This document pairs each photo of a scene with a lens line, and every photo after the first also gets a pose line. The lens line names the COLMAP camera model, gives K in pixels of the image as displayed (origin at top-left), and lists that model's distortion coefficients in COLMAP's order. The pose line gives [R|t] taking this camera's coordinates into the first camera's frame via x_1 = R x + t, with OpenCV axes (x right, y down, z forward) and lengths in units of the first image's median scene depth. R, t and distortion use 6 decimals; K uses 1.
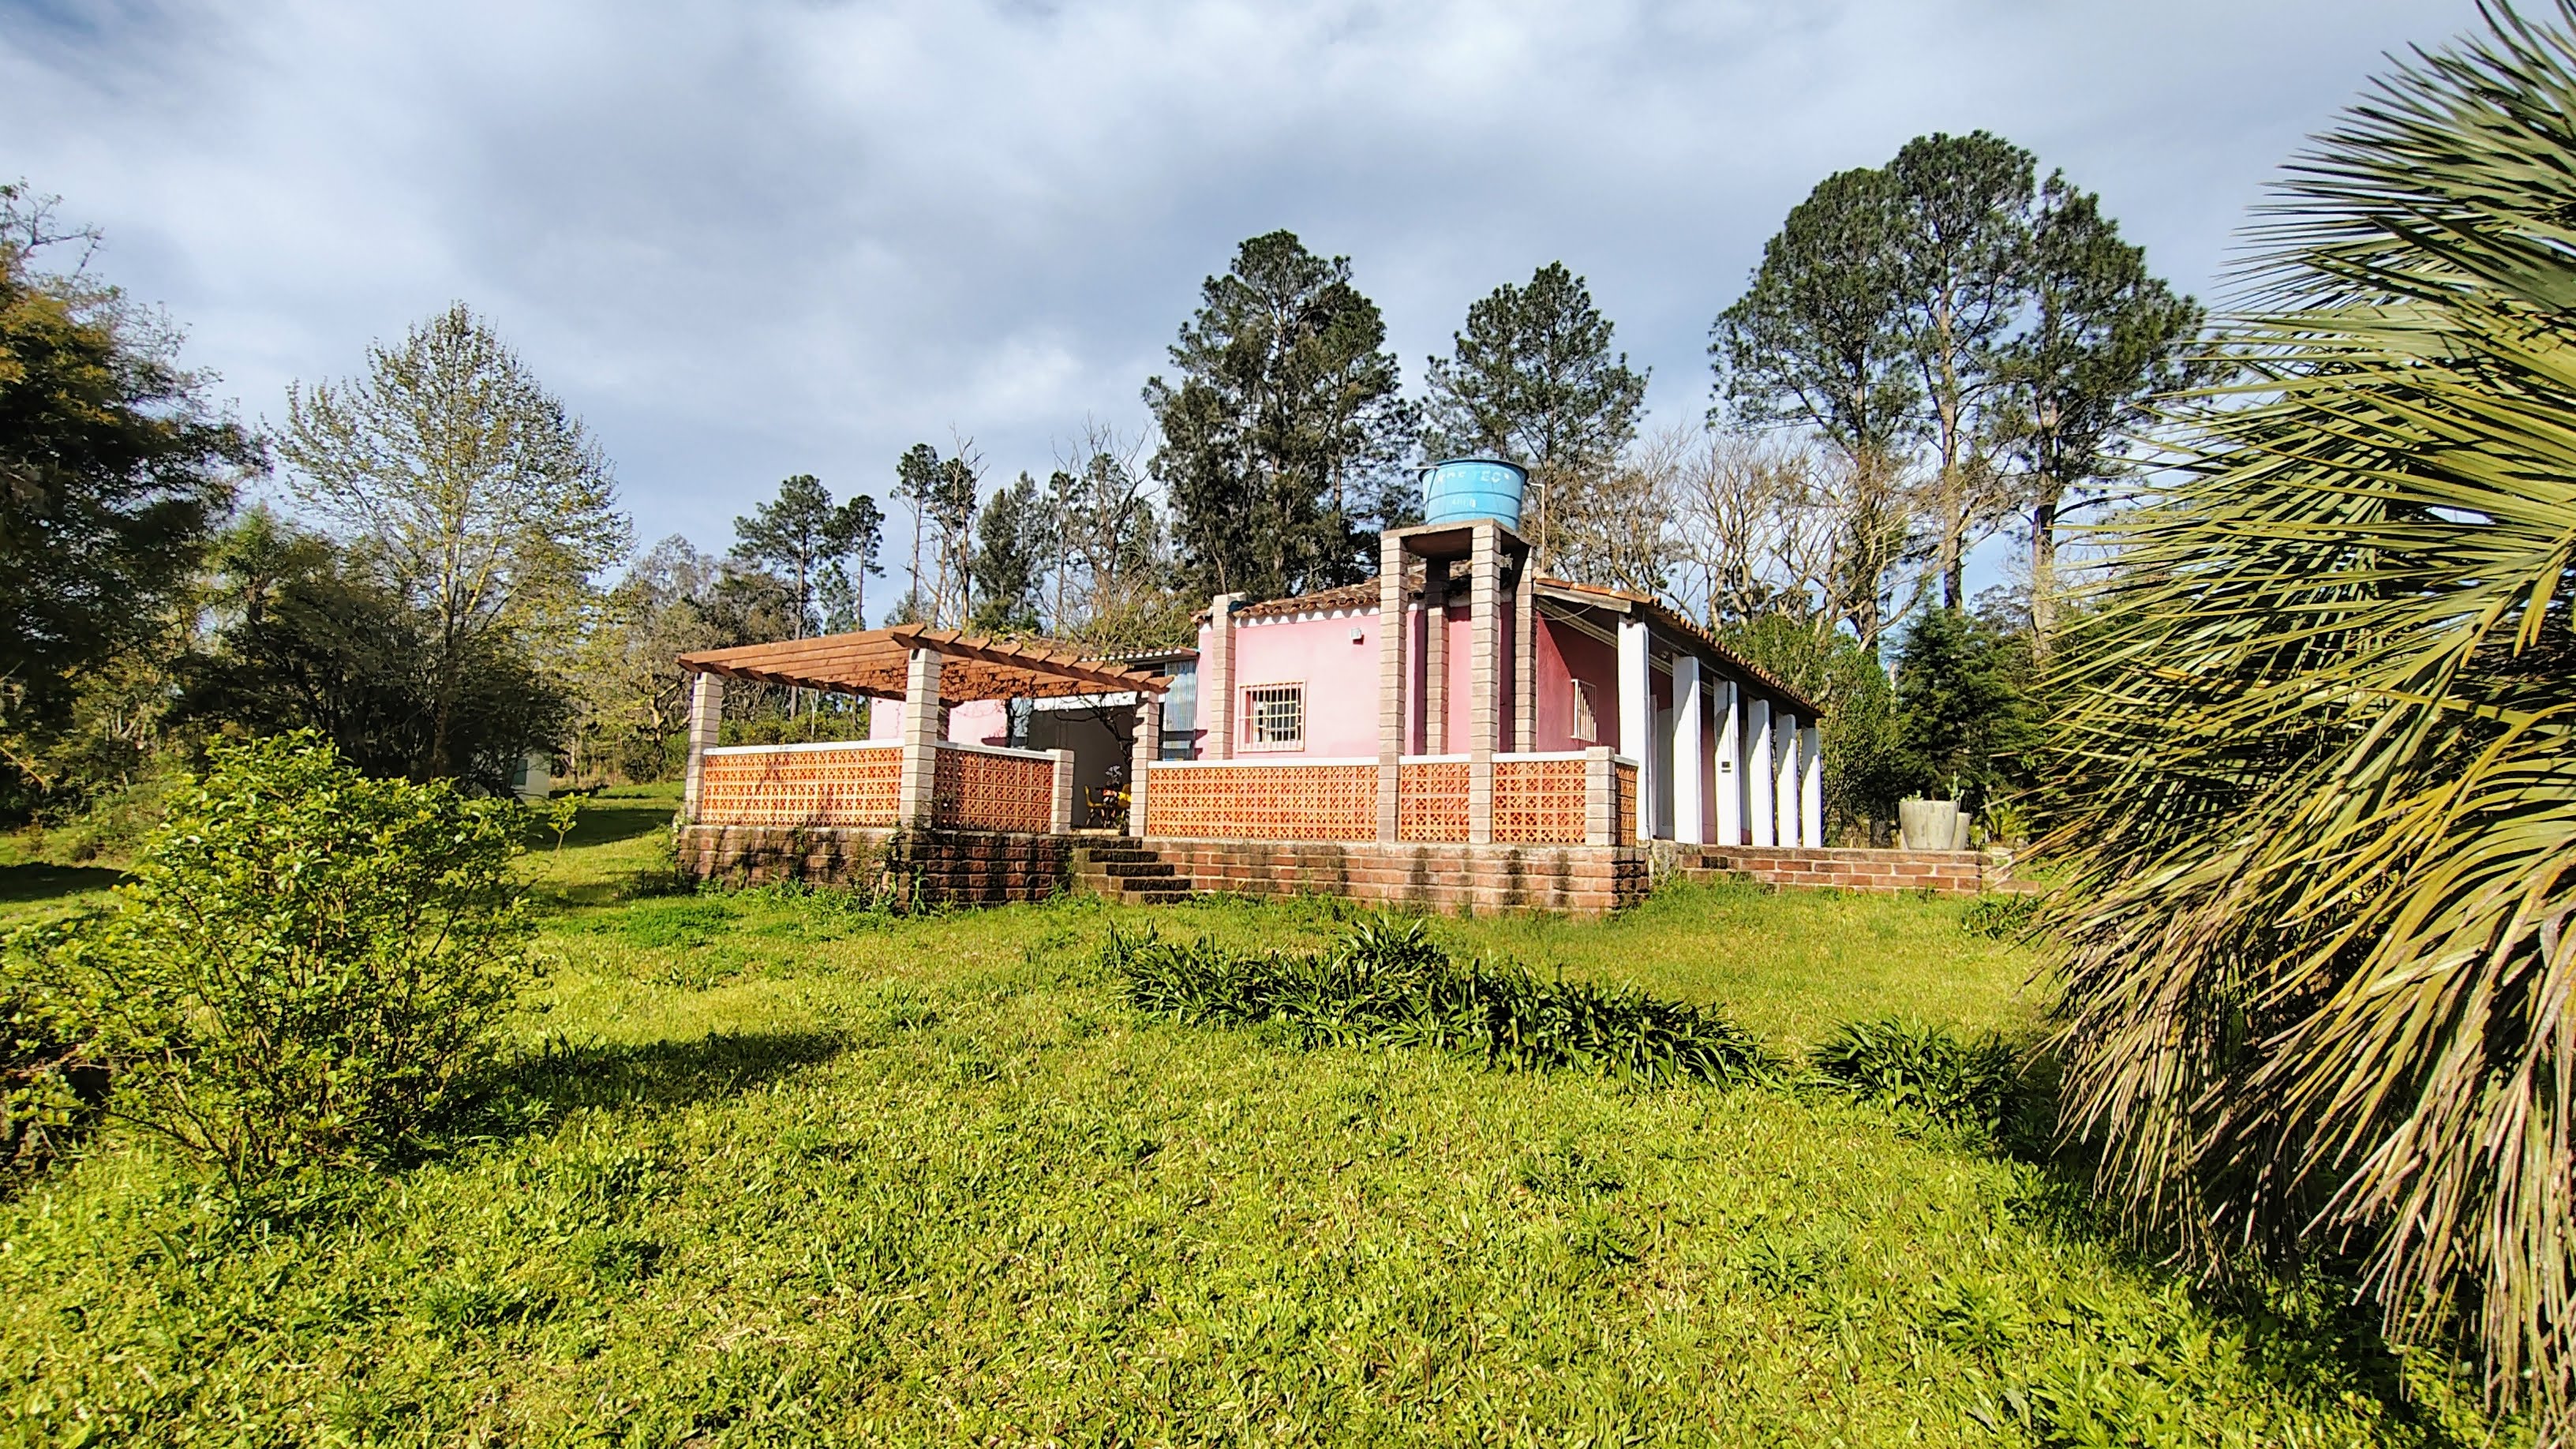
lens RADIAL K [[1183.2, 0, 1306.3], [0, 1183.2, 715.1], [0, 0, 1]] dist [0.008369, -0.023317]
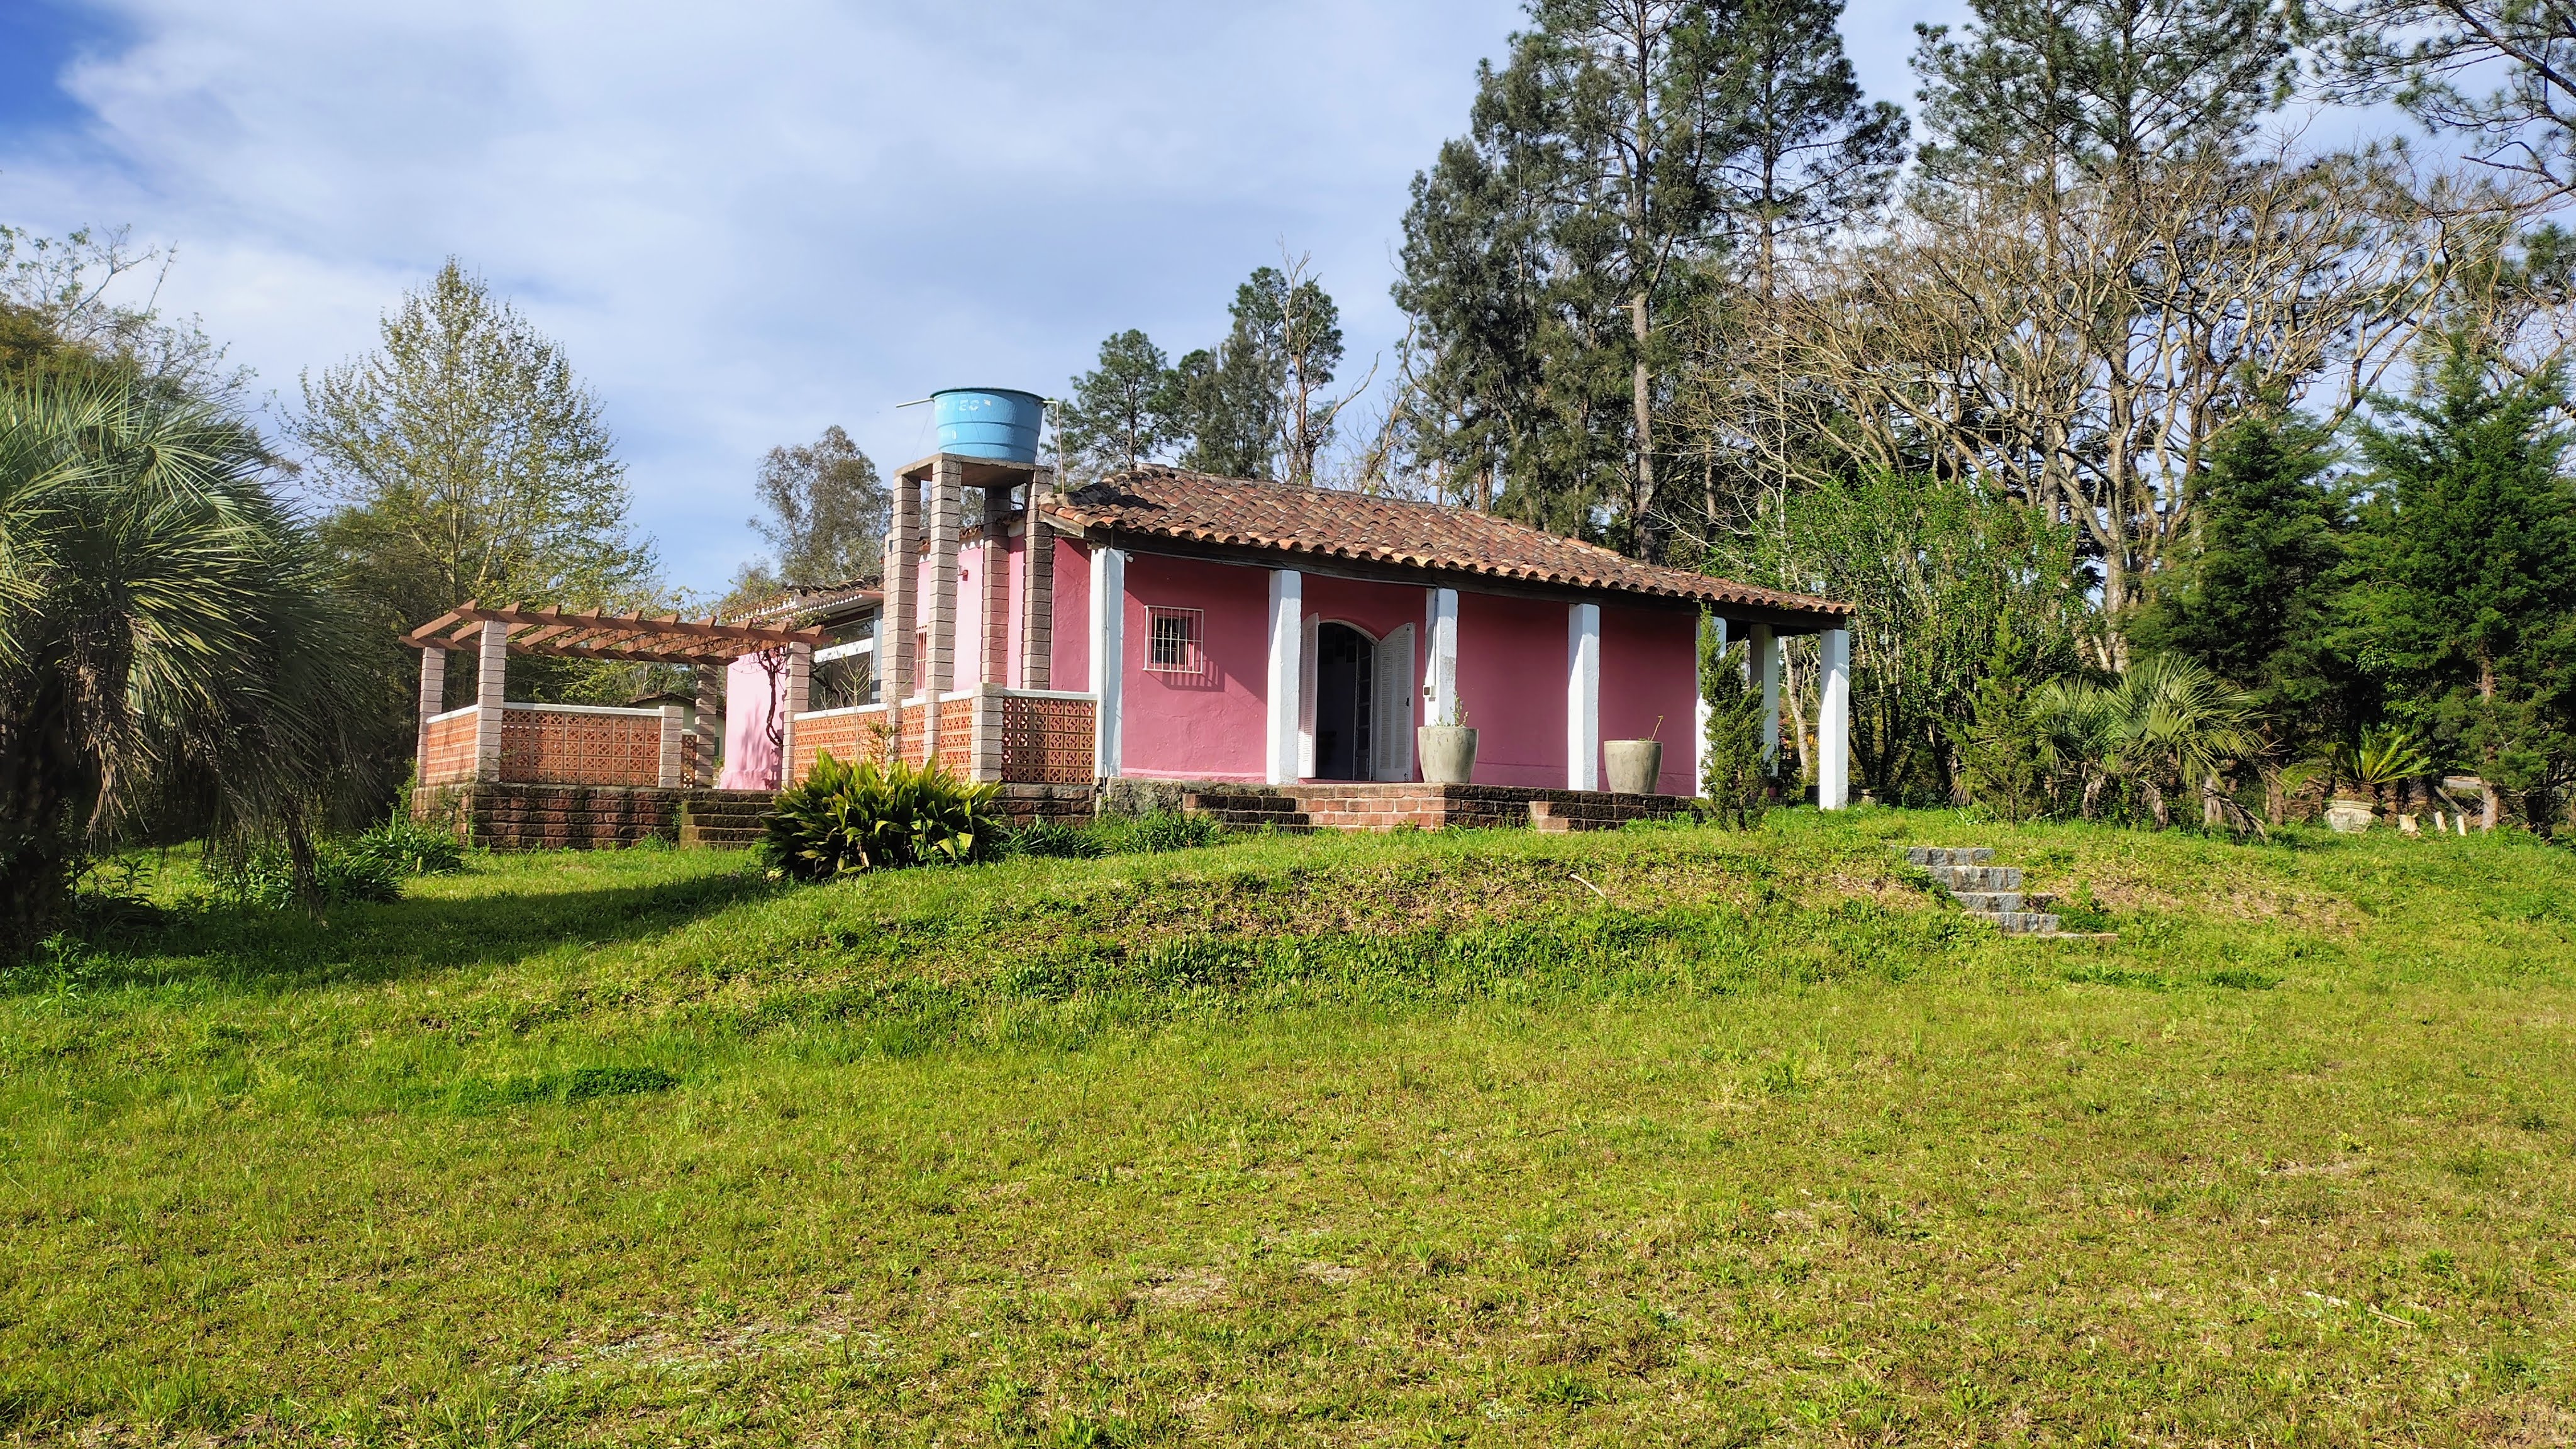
lens RADIAL K [[1965.8, 0, 1282.6], [0, 1965.8, 669.4], [0, 0, 1]] dist [0.126611, -0.195865]
pose [[0.905223, -0.047457, -0.422279, 0.930486], [0.054229, 0.998520, 0.004032, 0.018116], [0.421463, -0.026550, 0.906457, -0.312519]]
